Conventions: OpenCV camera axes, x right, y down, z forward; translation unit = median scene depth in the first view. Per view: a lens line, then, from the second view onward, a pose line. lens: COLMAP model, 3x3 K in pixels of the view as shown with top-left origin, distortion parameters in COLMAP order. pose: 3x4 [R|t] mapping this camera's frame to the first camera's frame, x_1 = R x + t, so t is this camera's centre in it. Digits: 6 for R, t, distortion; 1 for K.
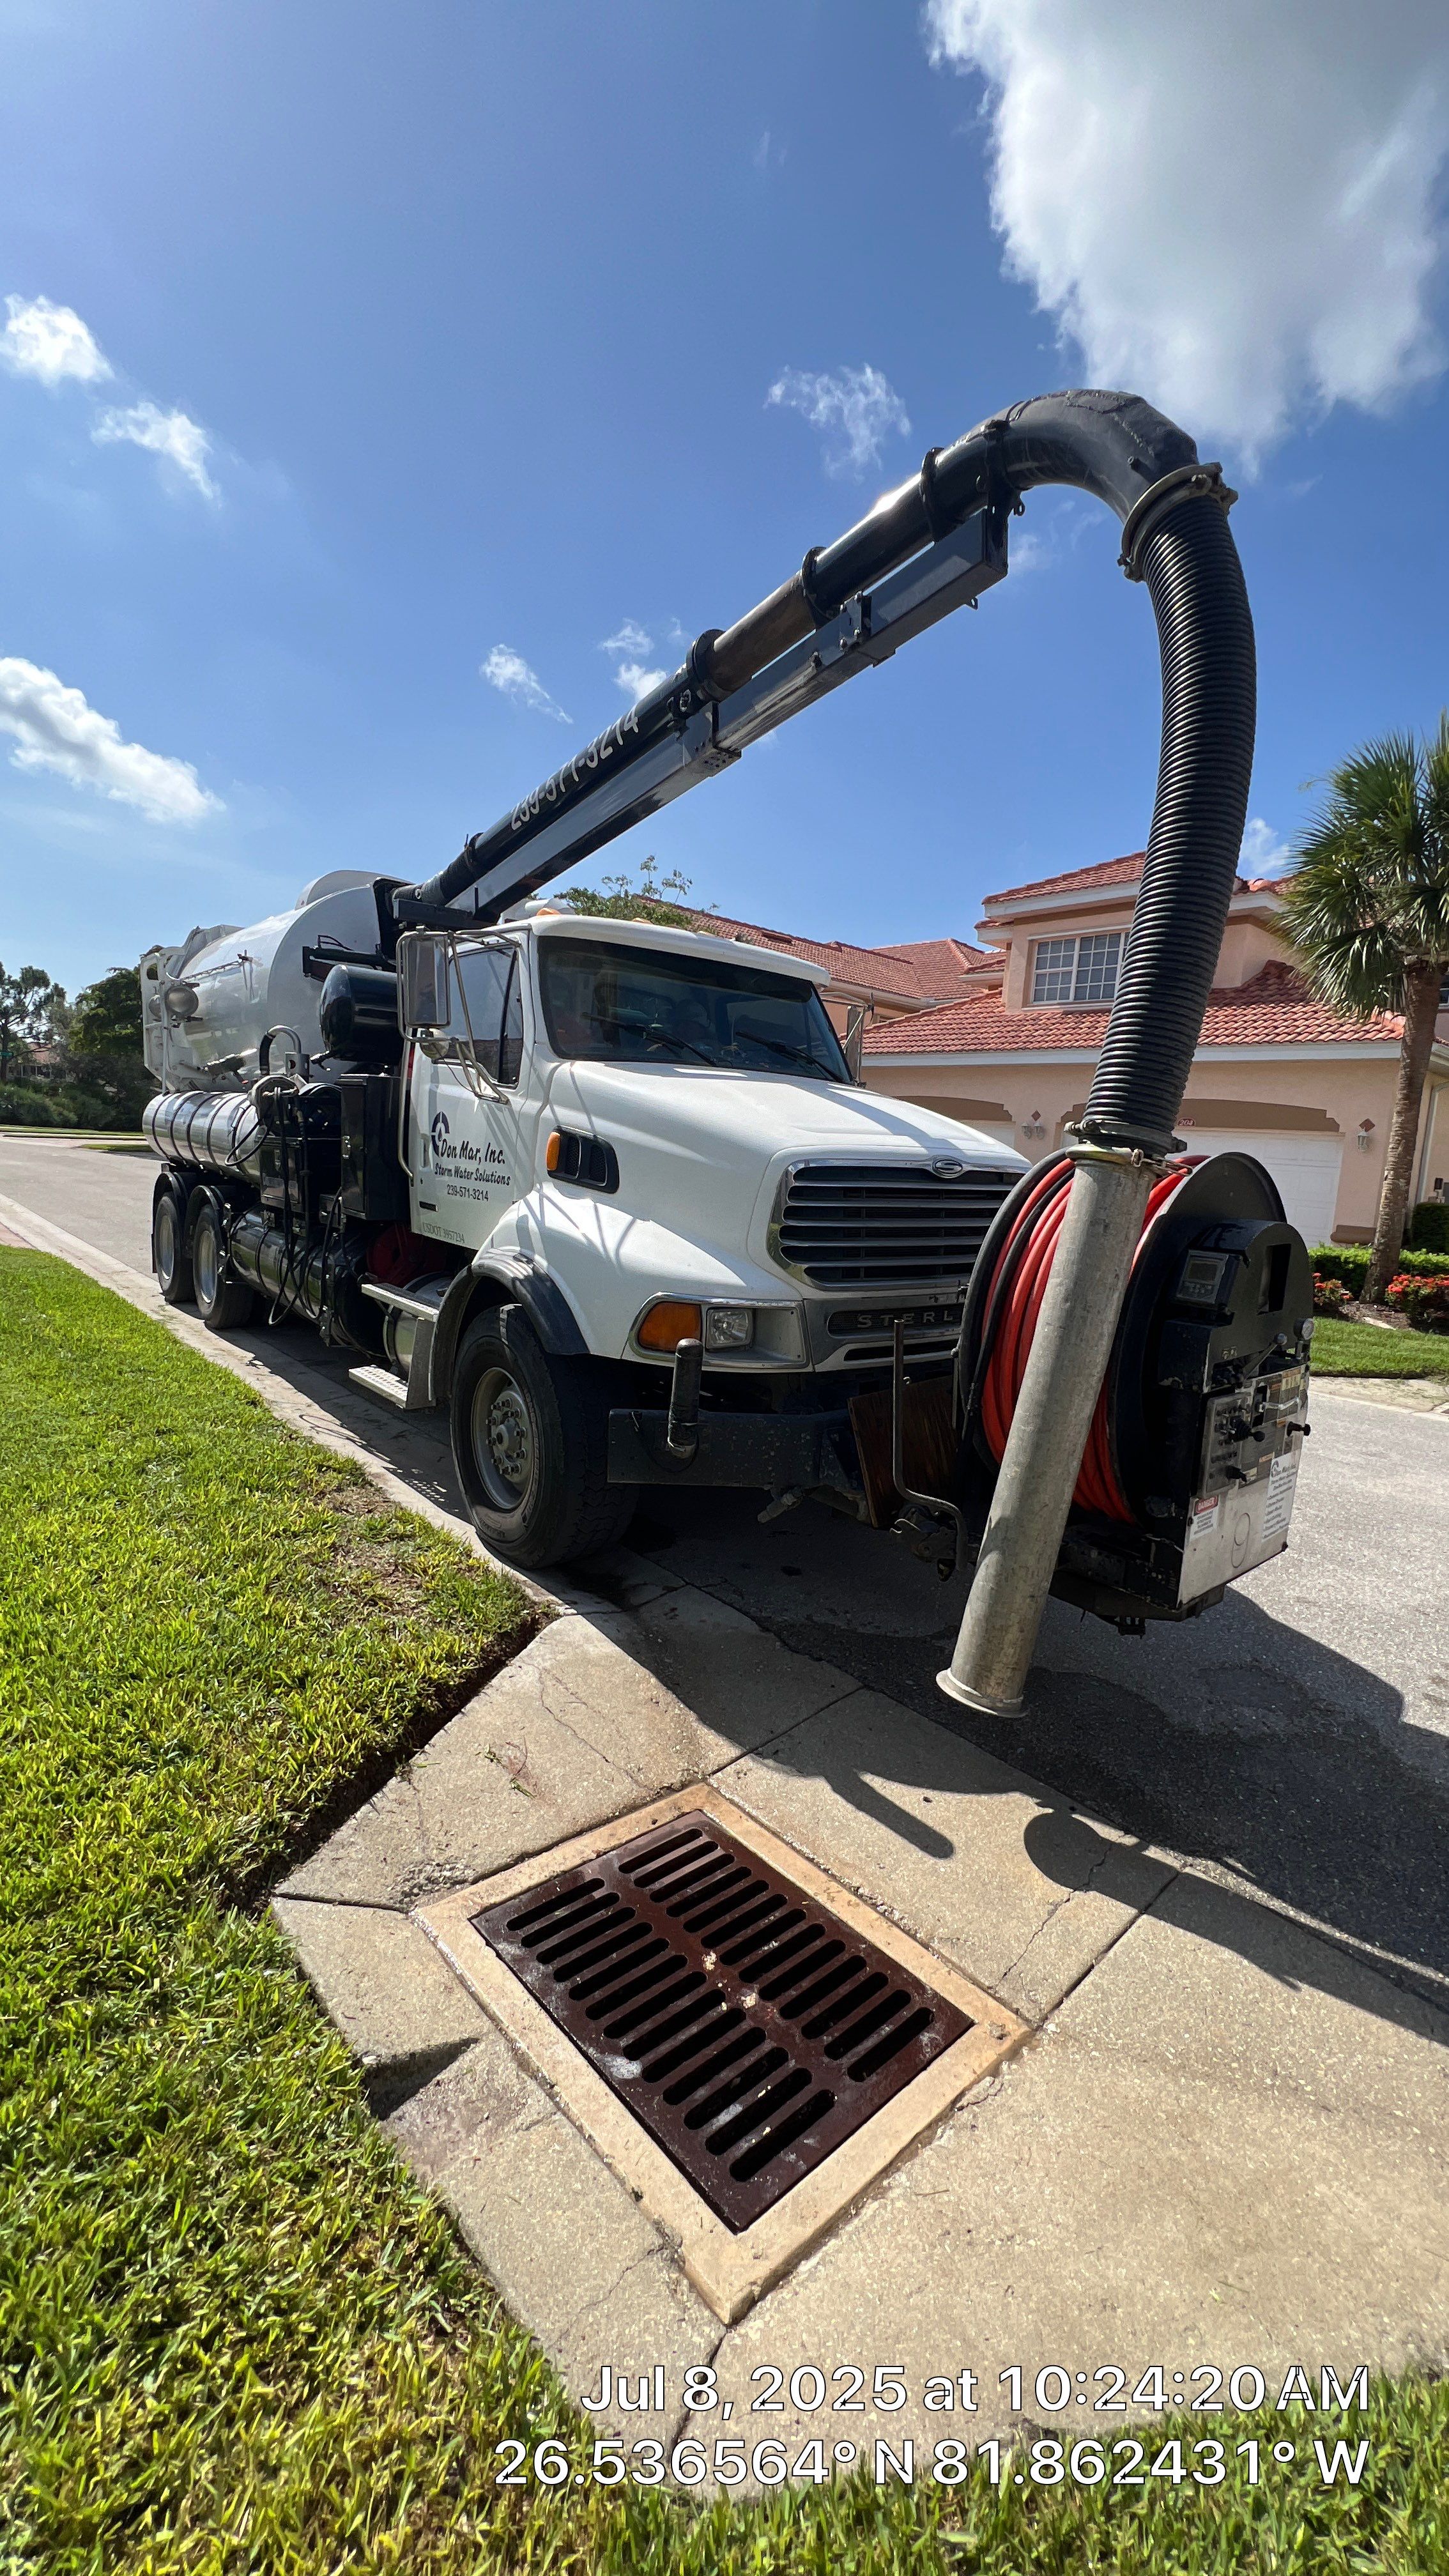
lens RADIAL K [[1043.5, 0, 724.5], [0, 1043.5, 1298.6], [0, 0, 1]] dist [-0.002642, 0.000065]
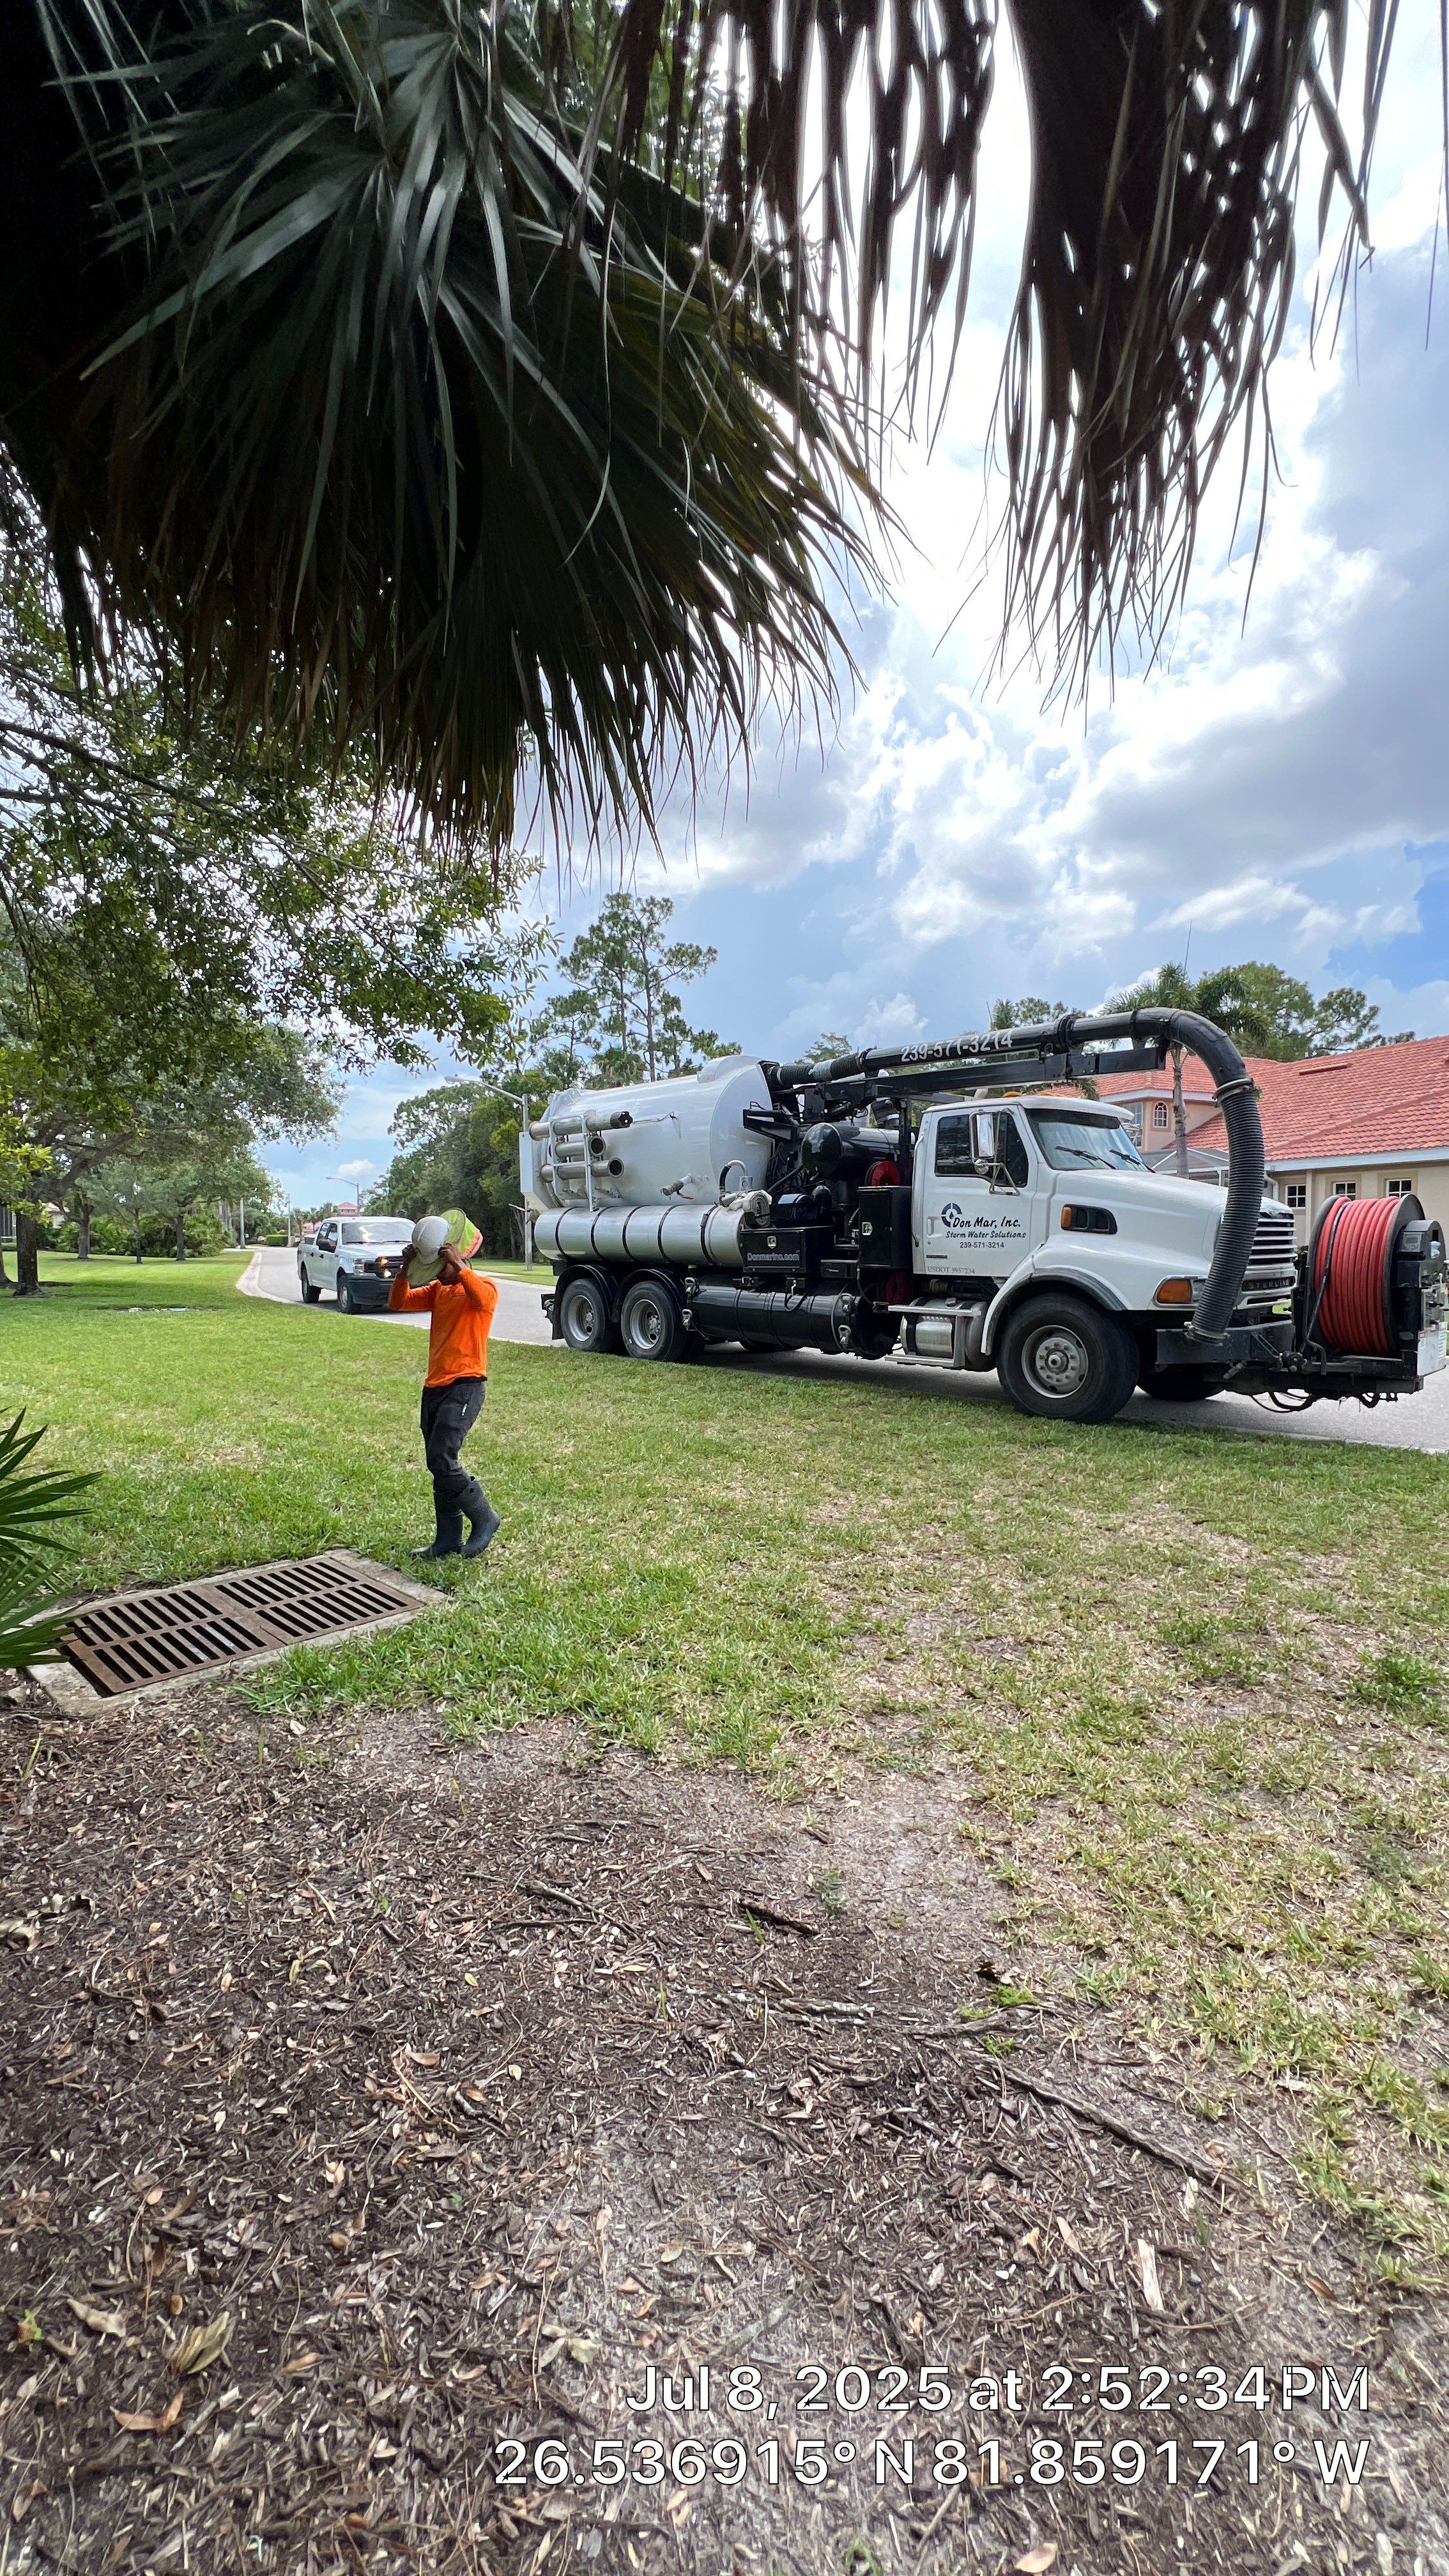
lens RADIAL K [[1028.6, 0, 724.5], [0, 1028.6, 1288.0], [0, 0, 1]] dist [-0.000401, 0.000218]
pose [[0.994438, -0.082966, 0.064878, -0.885347], [0.088270, 0.992576, -0.083678, 0.092559], [-0.057454, 0.088940, 0.994379, -0.831491]]
